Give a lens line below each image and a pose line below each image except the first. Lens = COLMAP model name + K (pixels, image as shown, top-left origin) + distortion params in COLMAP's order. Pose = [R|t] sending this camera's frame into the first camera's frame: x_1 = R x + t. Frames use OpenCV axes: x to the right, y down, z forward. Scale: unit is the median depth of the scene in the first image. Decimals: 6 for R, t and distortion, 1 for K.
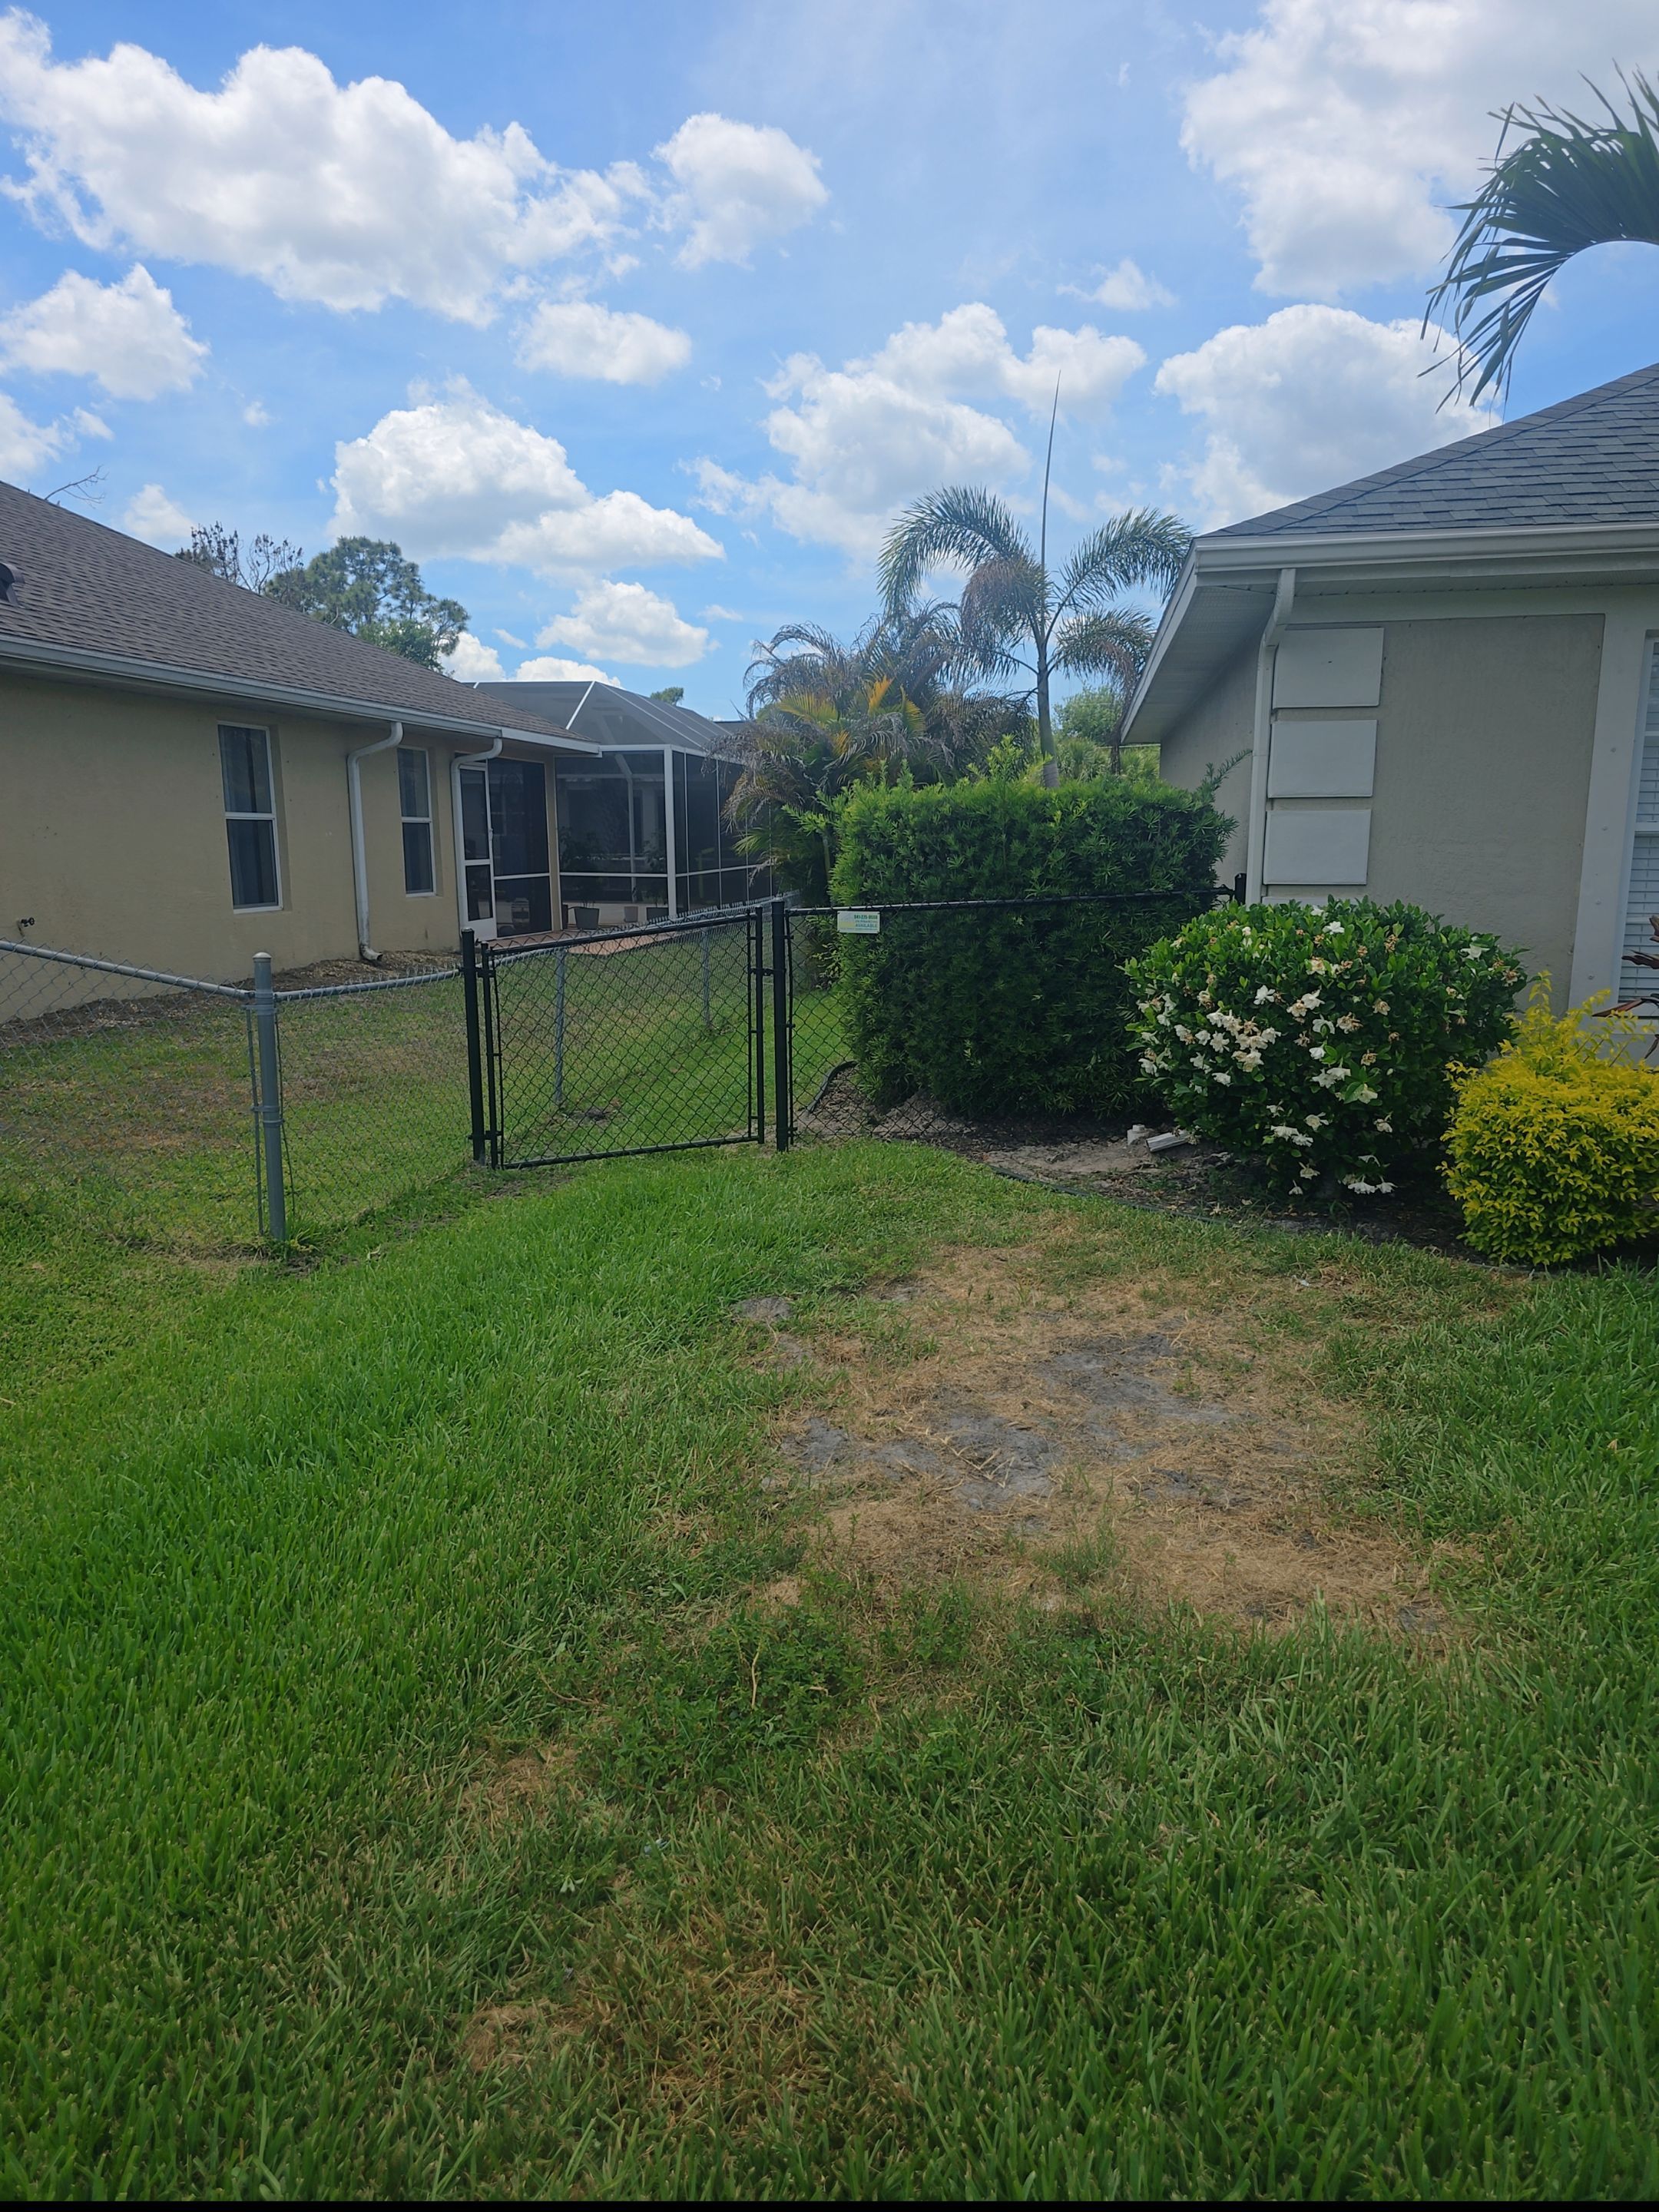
lens RADIAL K [[1484.5, 0, 829.5], [0, 1484.5, 1106.0], [0, 0, 1]] dist [0.058434, -0.051880]
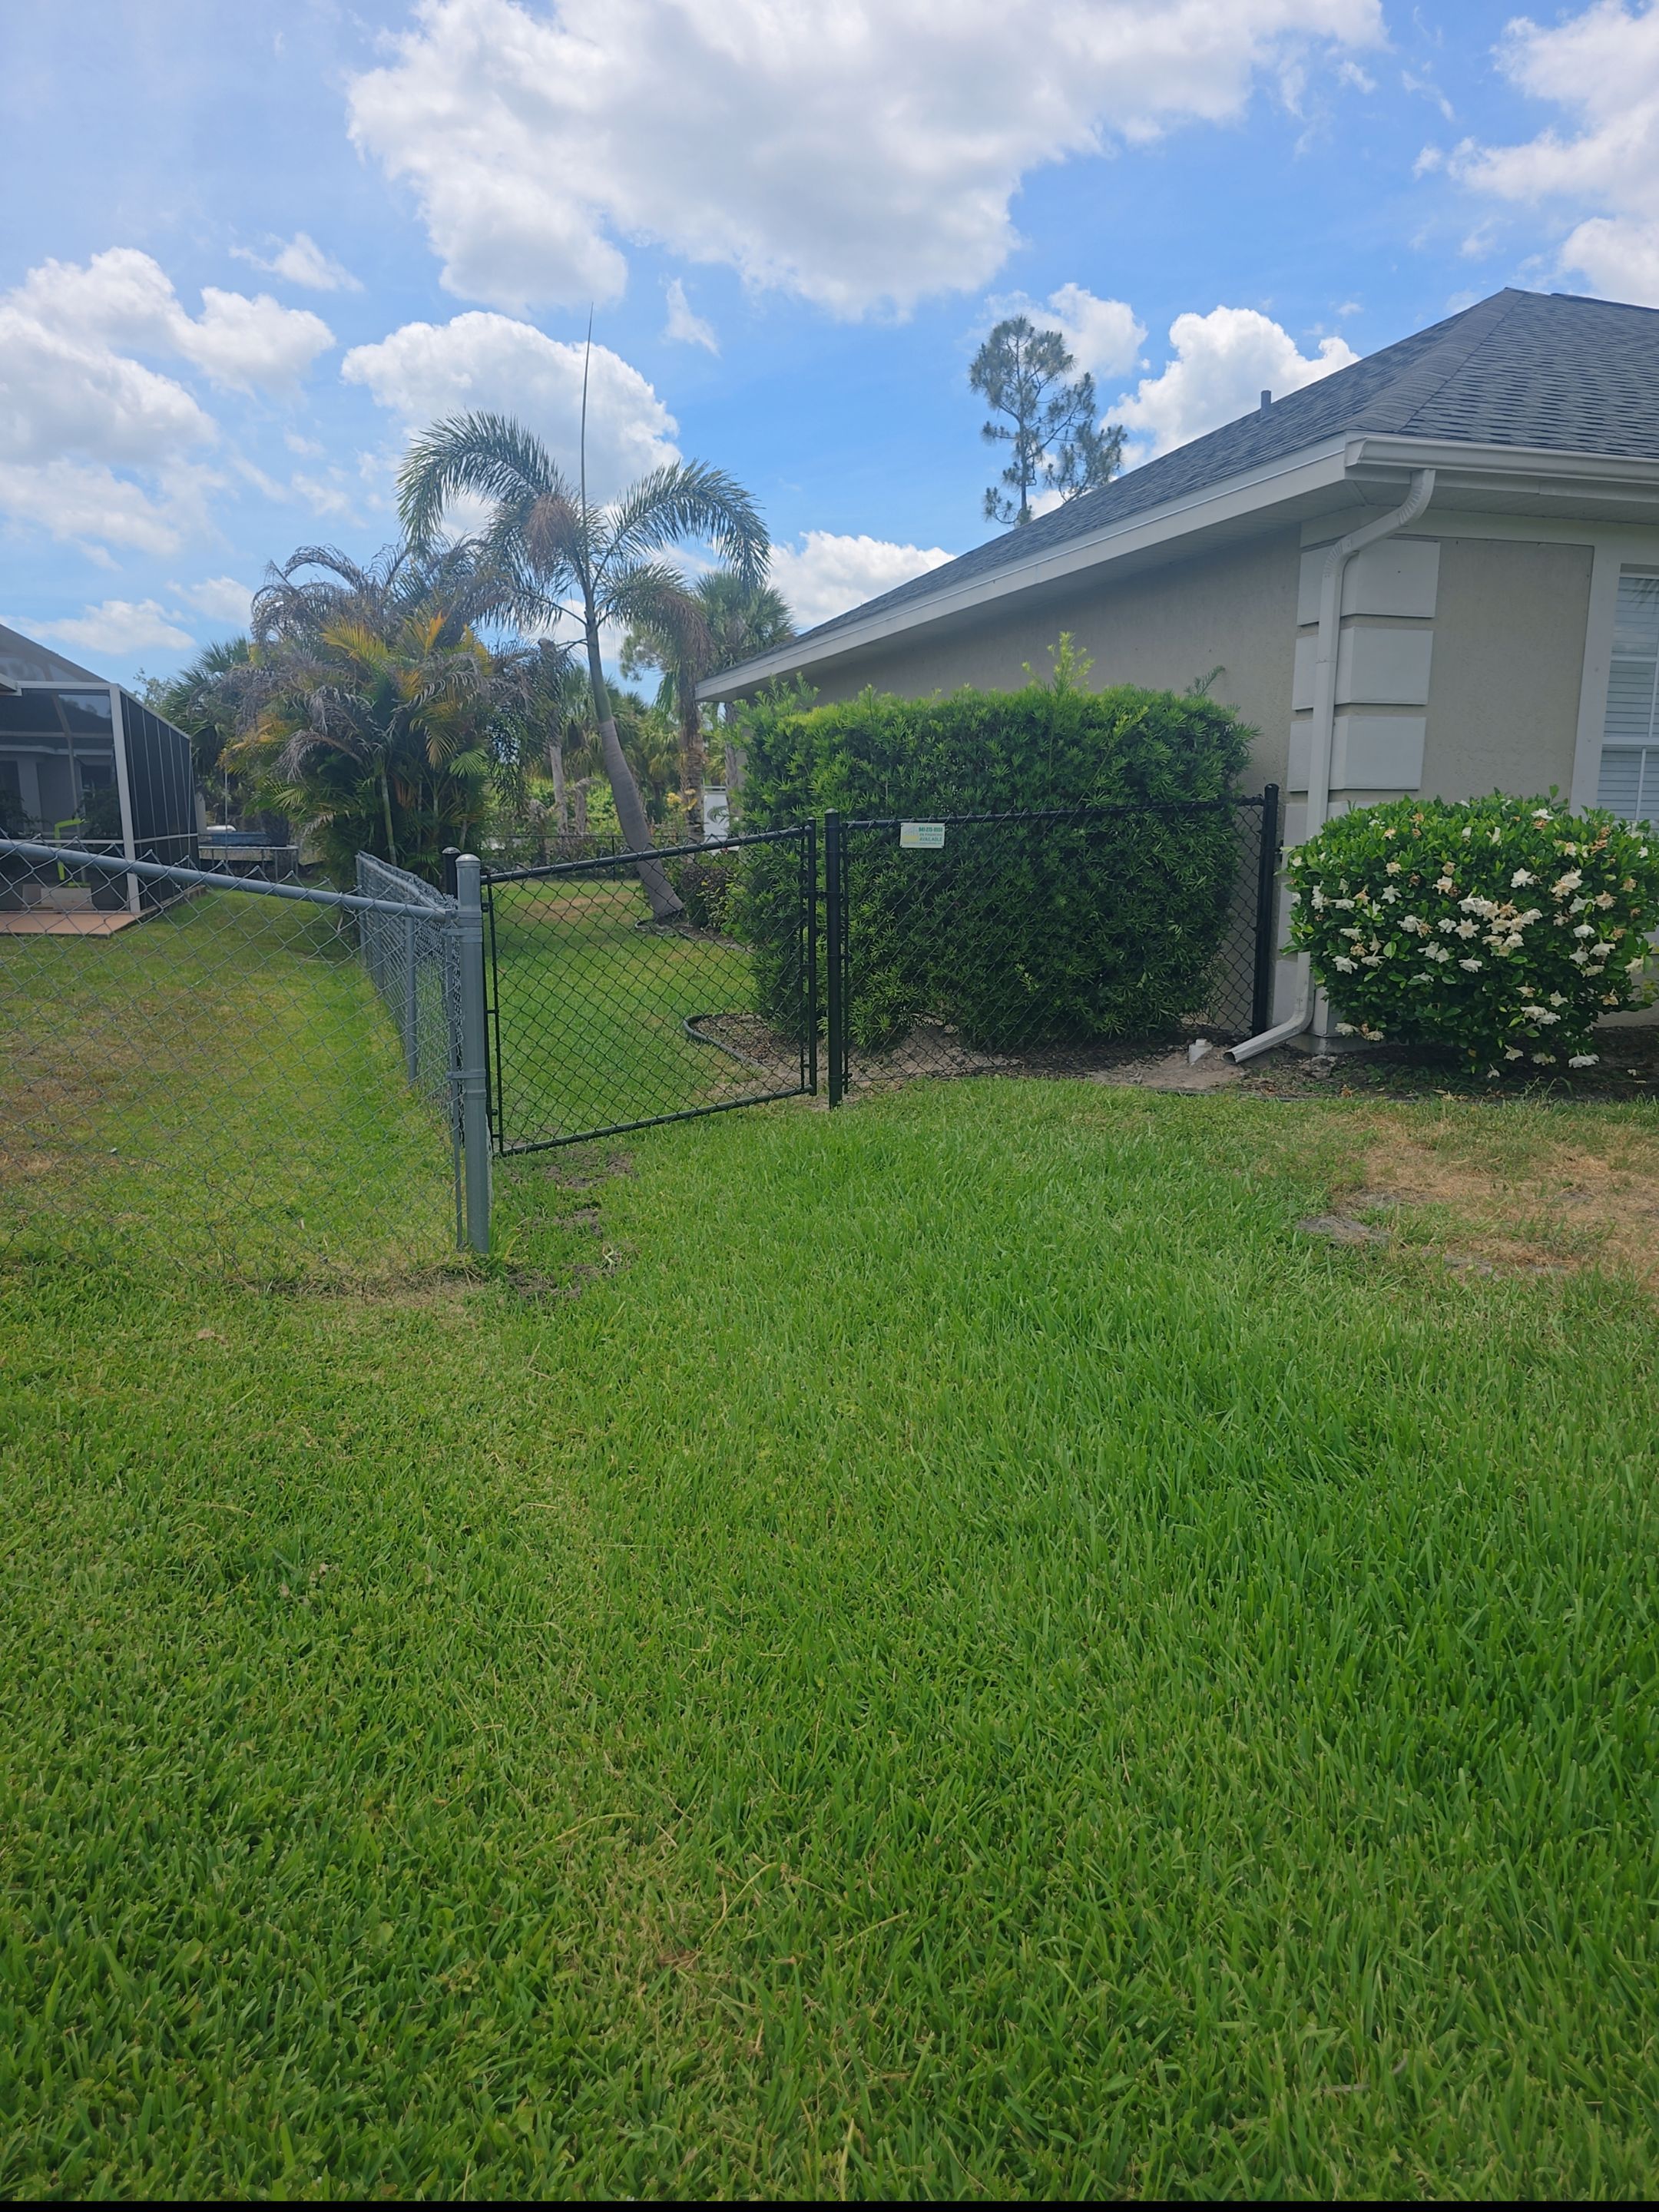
lens RADIAL K [[1490.1, 0, 829.5], [0, 1490.1, 1106.0], [0, 0, 1]] dist [0.040804, -0.038029]
pose [[0.881494, -0.085571, 0.464377, -0.460981], [0.084657, 0.996148, 0.022862, 0.012934], [-0.464545, 0.019160, 0.885342, 0.235591]]
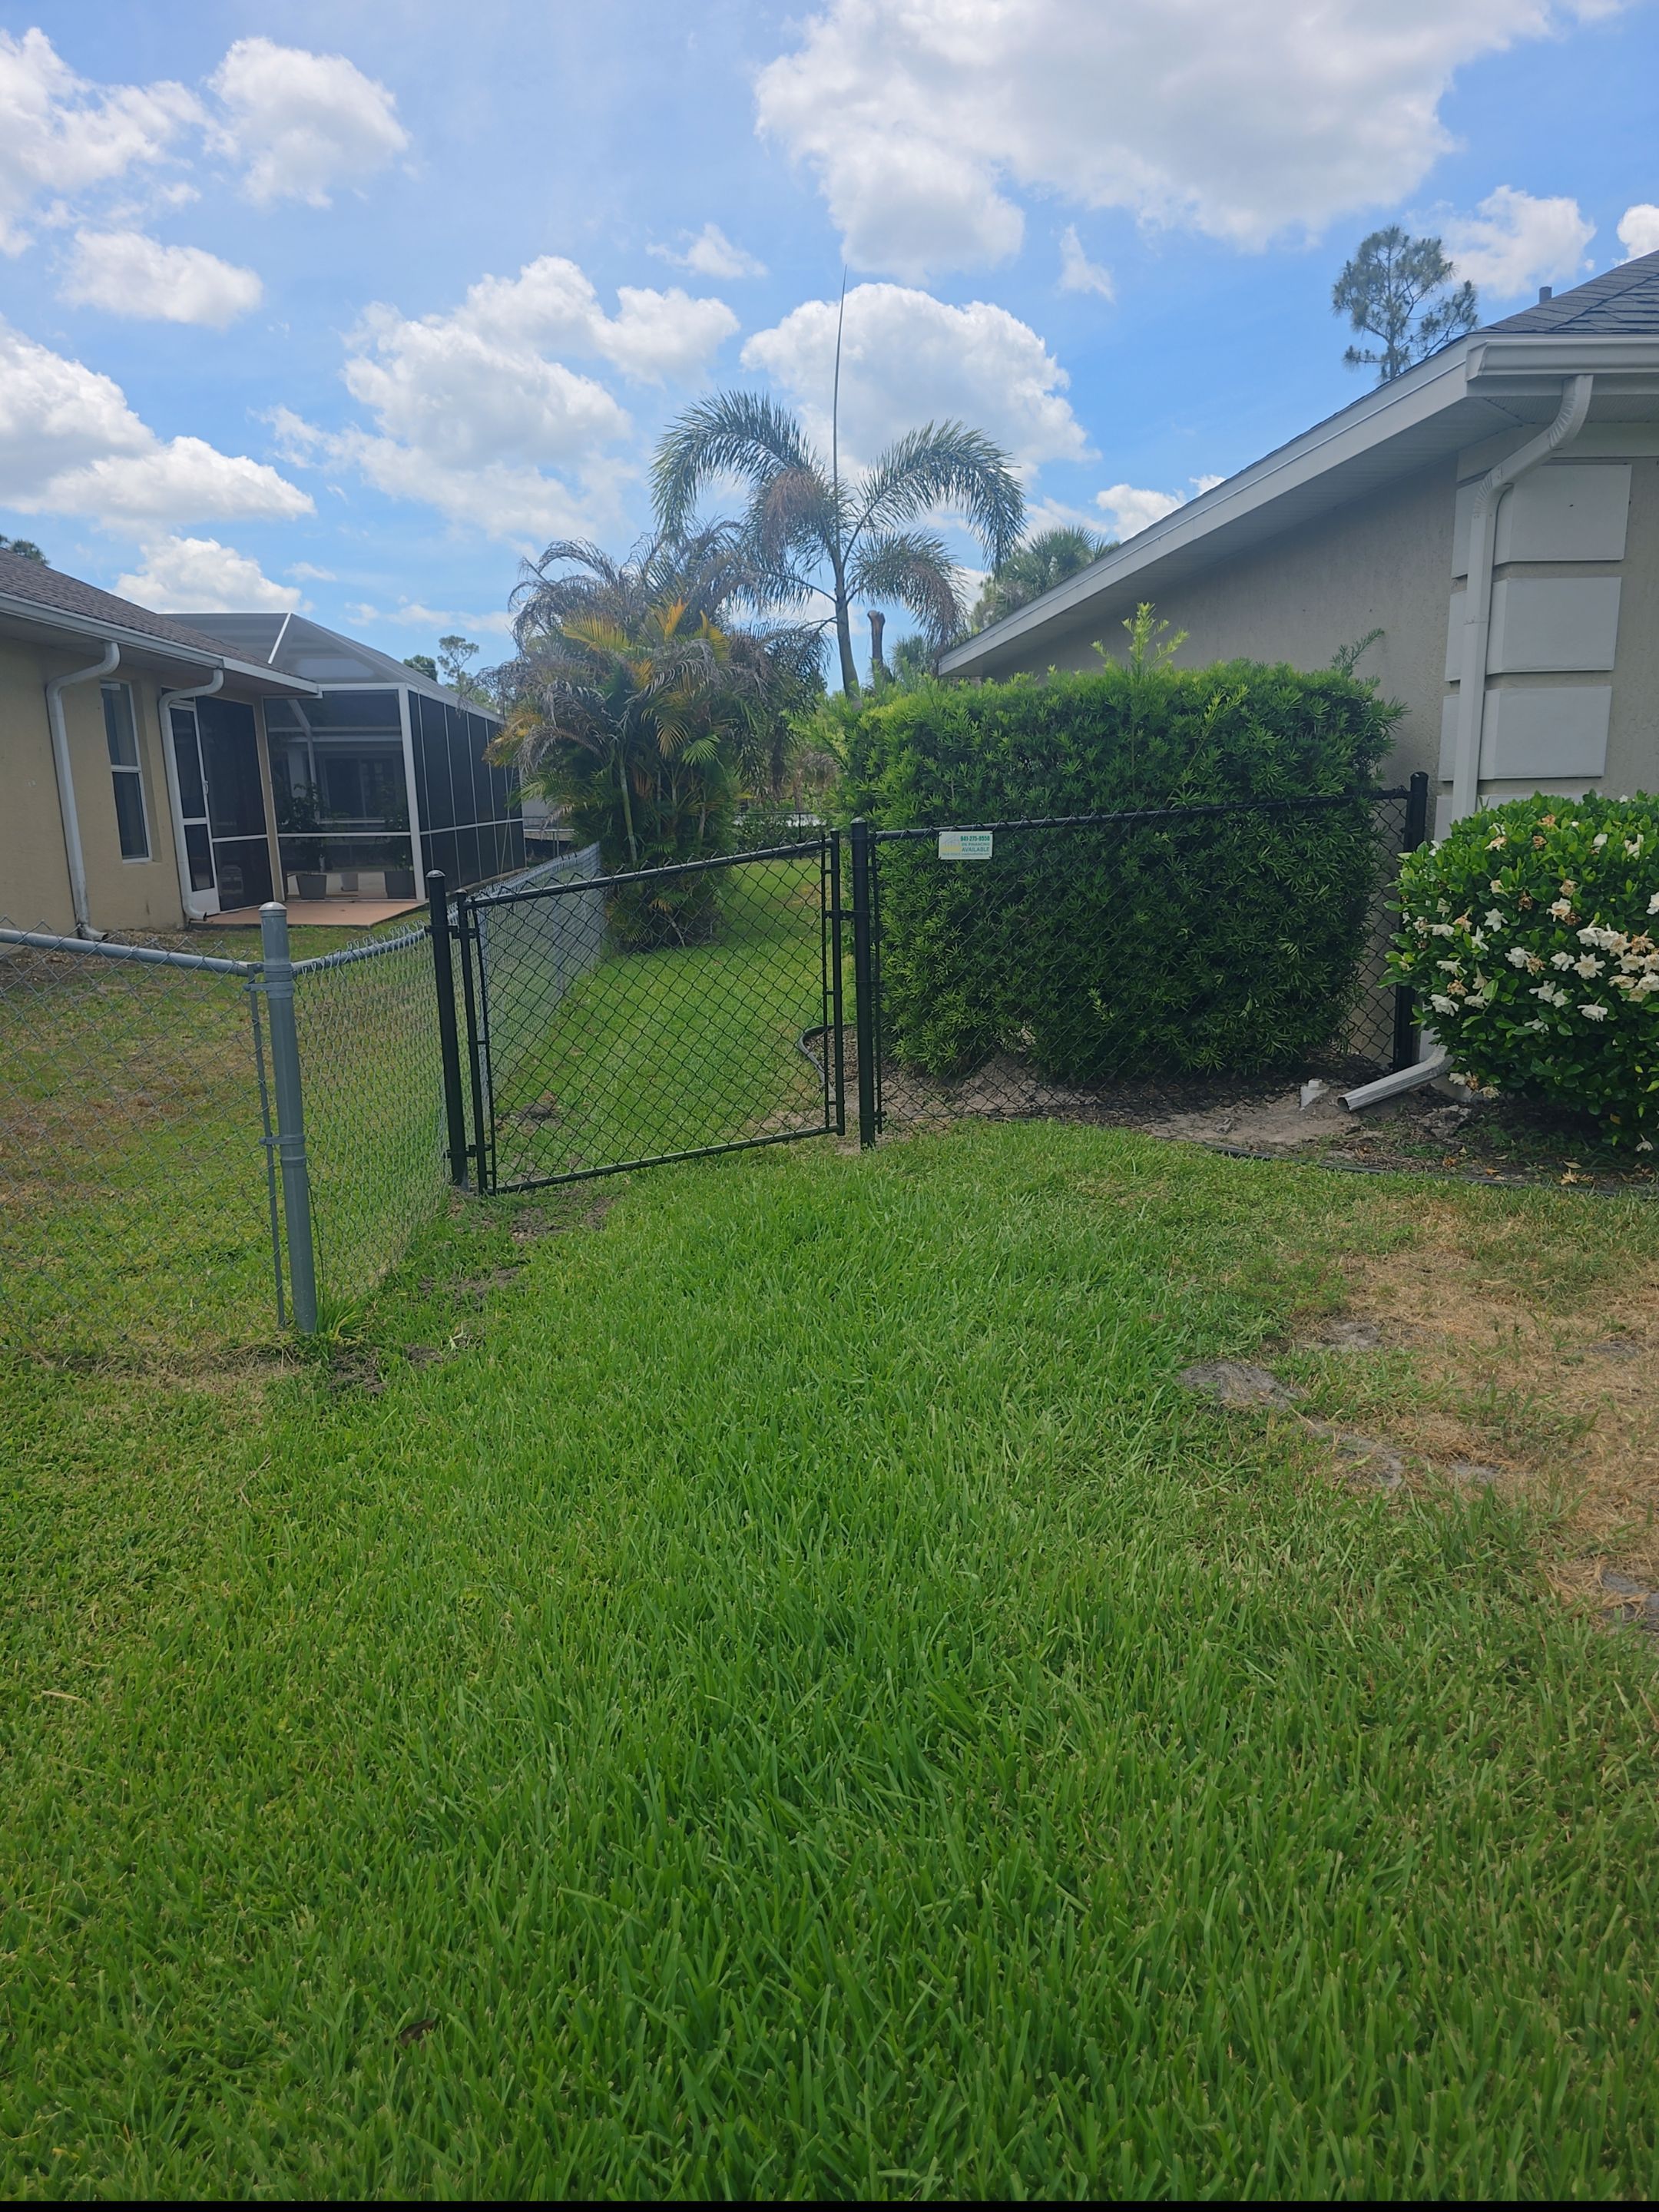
lens RADIAL K [[1490.1, 0, 829.5], [0, 1490.1, 1106.0], [0, 0, 1]] dist [0.040804, -0.038029]
pose [[0.969877, -0.069074, 0.233596, -0.244963], [0.064341, 0.997540, 0.027832, -0.013018], [-0.234943, -0.011963, 0.971935, 0.248181]]
